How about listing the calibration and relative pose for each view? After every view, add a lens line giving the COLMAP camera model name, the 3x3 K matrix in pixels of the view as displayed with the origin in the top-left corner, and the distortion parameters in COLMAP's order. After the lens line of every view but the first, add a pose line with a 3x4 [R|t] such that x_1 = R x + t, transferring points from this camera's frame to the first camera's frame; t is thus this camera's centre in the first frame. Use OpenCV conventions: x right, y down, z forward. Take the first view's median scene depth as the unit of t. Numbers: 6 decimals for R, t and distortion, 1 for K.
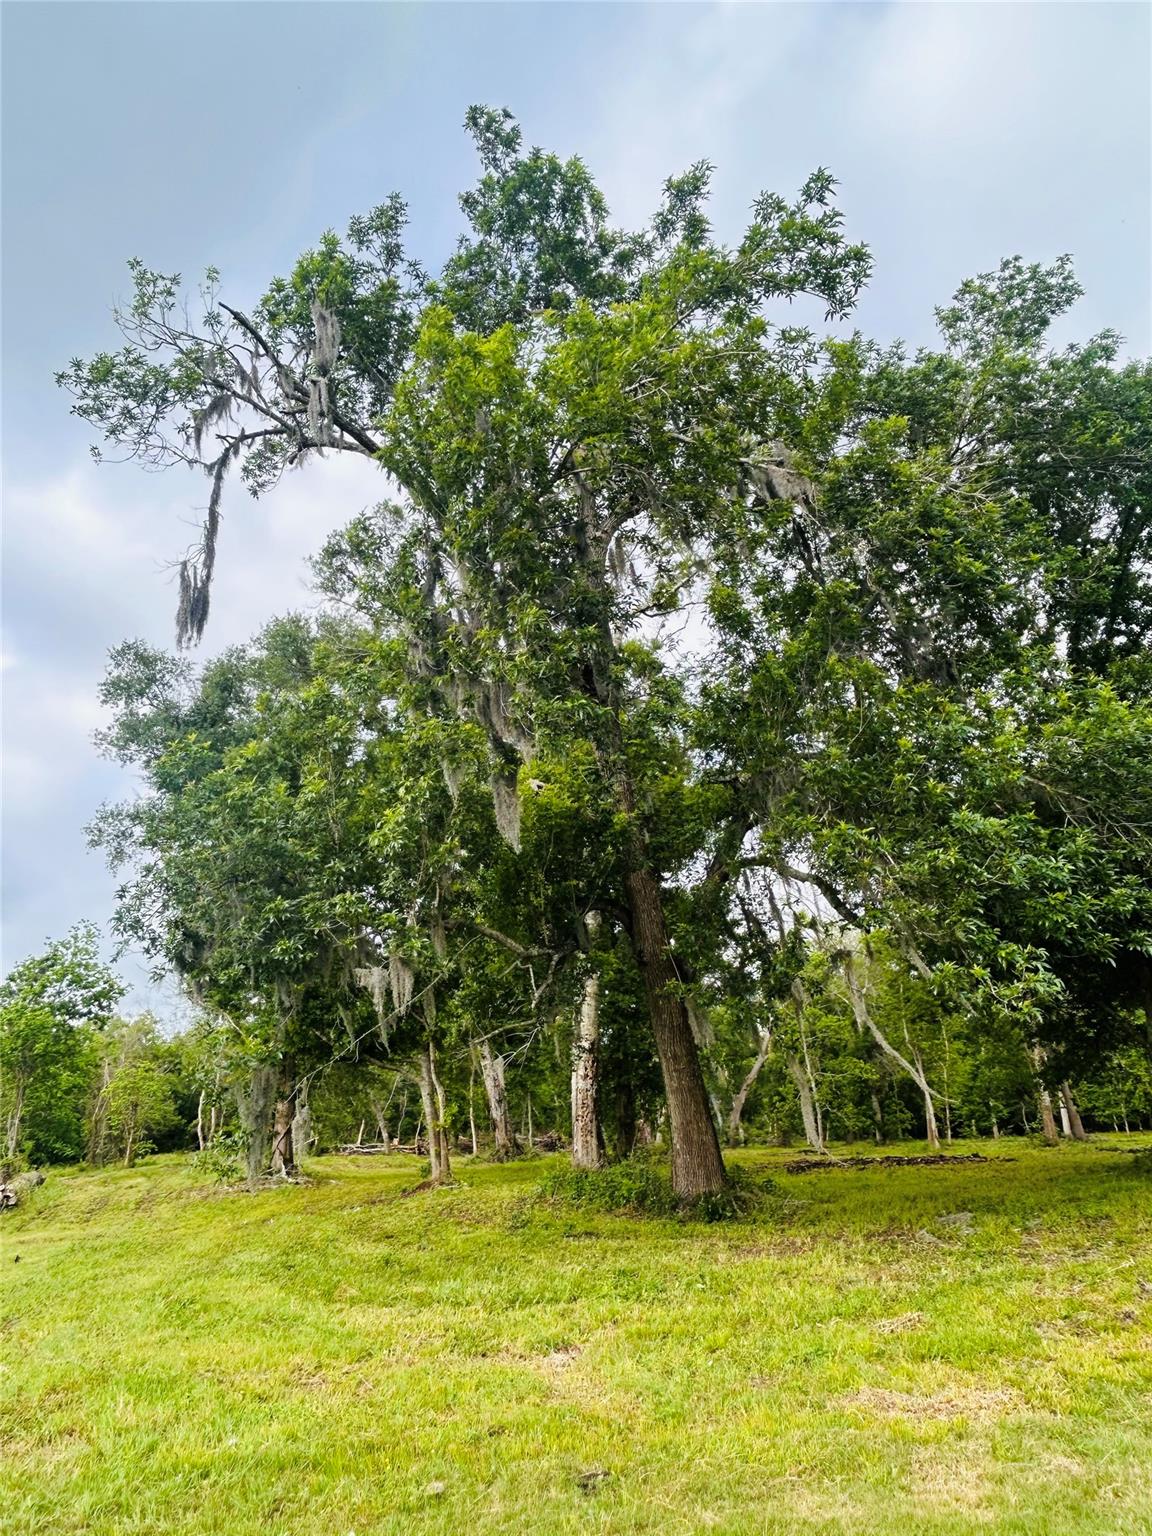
lens RADIAL K [[974.6, 0, 590.8], [0, 974.6, 769.9], [0, 0, 1]] dist [0.006499, -0.014591]
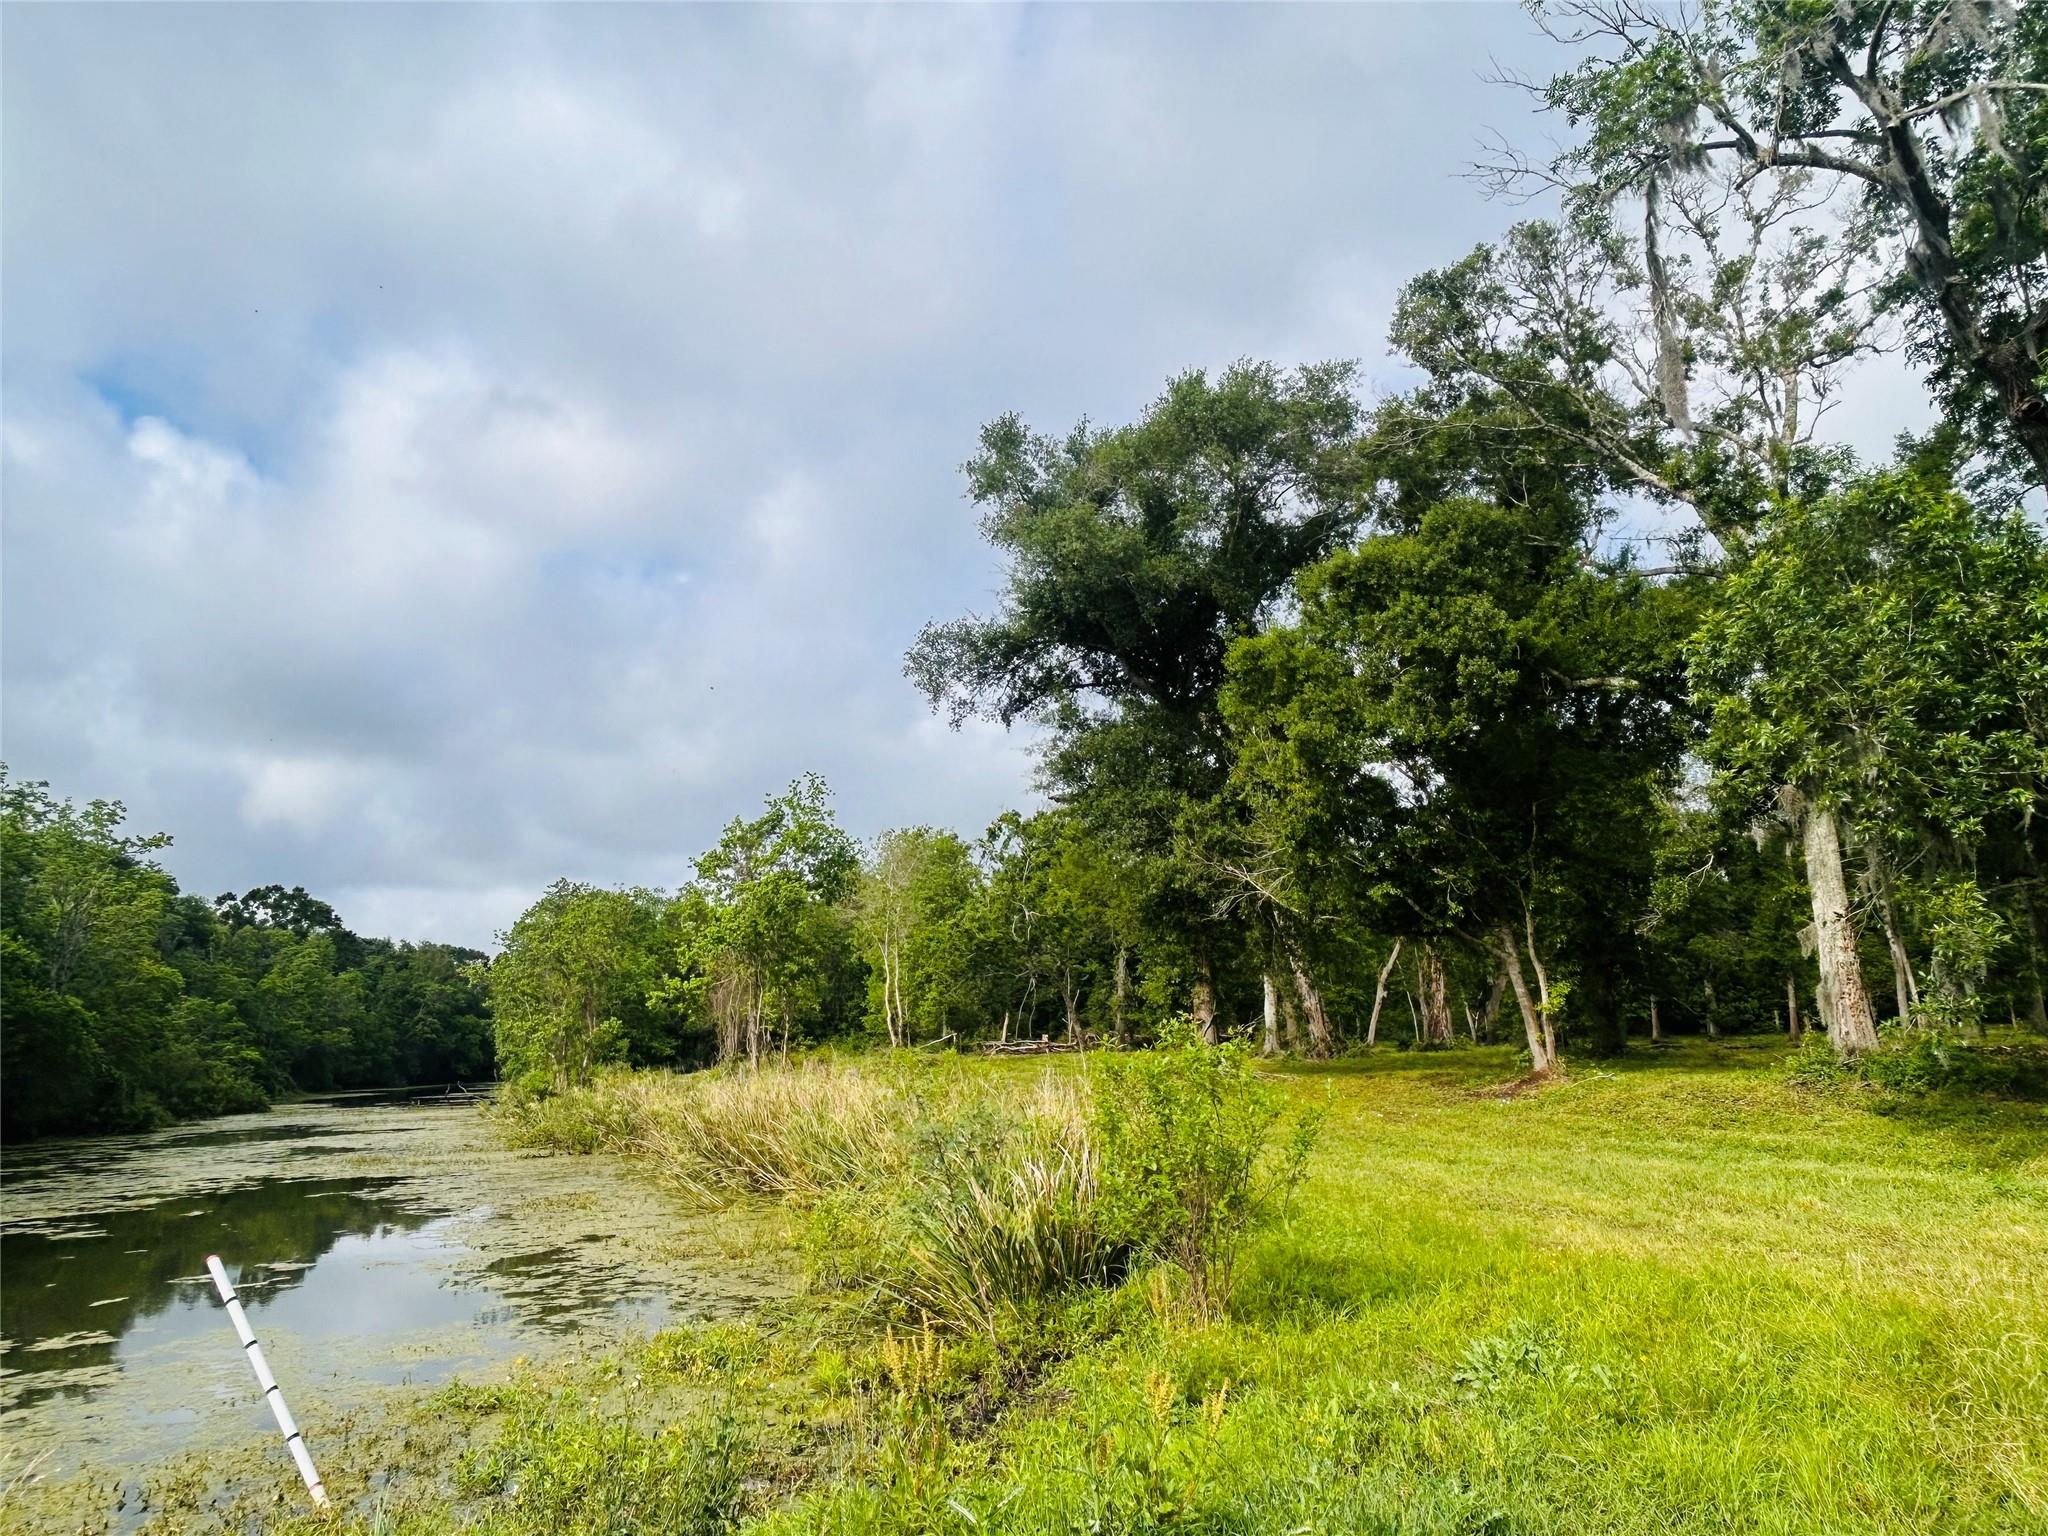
lens RADIAL K [[1302.1, 0, 1024.0], [0, 1302.1, 768.0], [0, 0, 1]] dist [0.000858, -0.013060]
pose [[0.997270, -0.017102, -0.071832, -0.407523], [0.028063, 0.987597, 0.154480, -0.015863], [0.068299, -0.156074, 0.985381, -0.068557]]
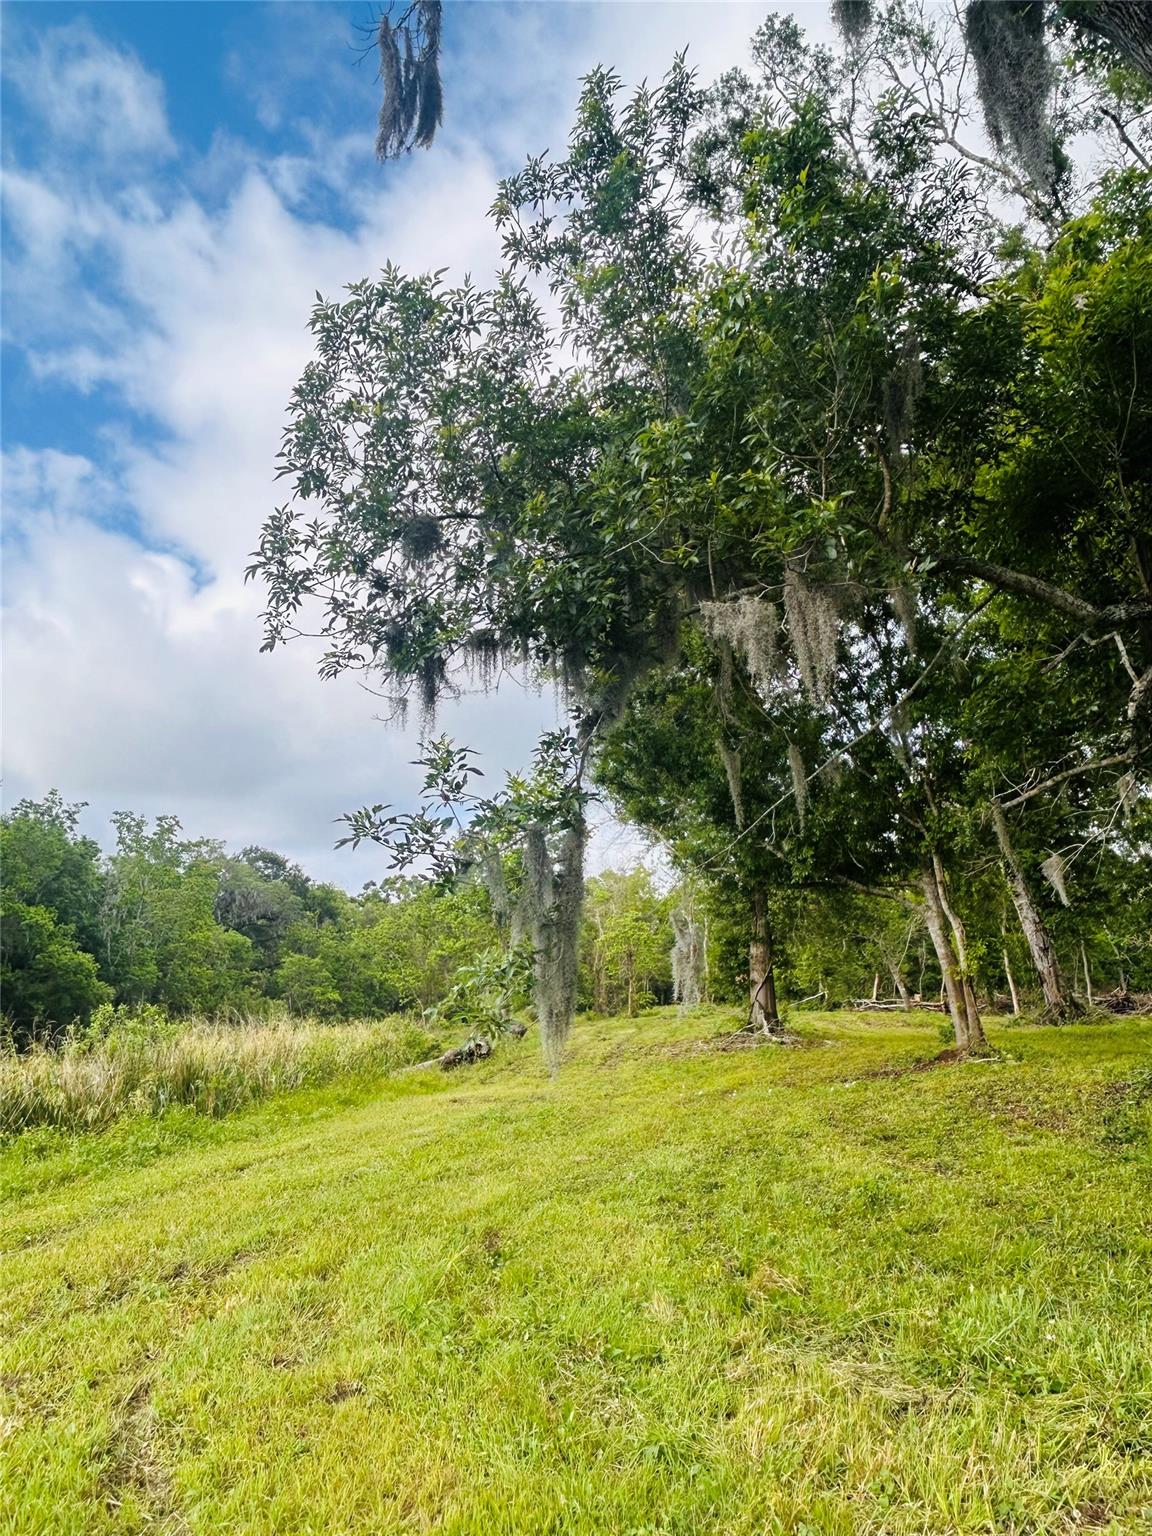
lens RADIAL K [[1065.6, 0, 590.4], [0, 1065.6, 773.2], [0, 0, 1]] dist [0.007363, 0.001861]
pose [[0.886505, -0.076487, -0.456354, -0.026009], [0.146858, 0.981762, 0.120735, 0.077485], [0.438796, -0.174051, 0.881569, 0.196429]]
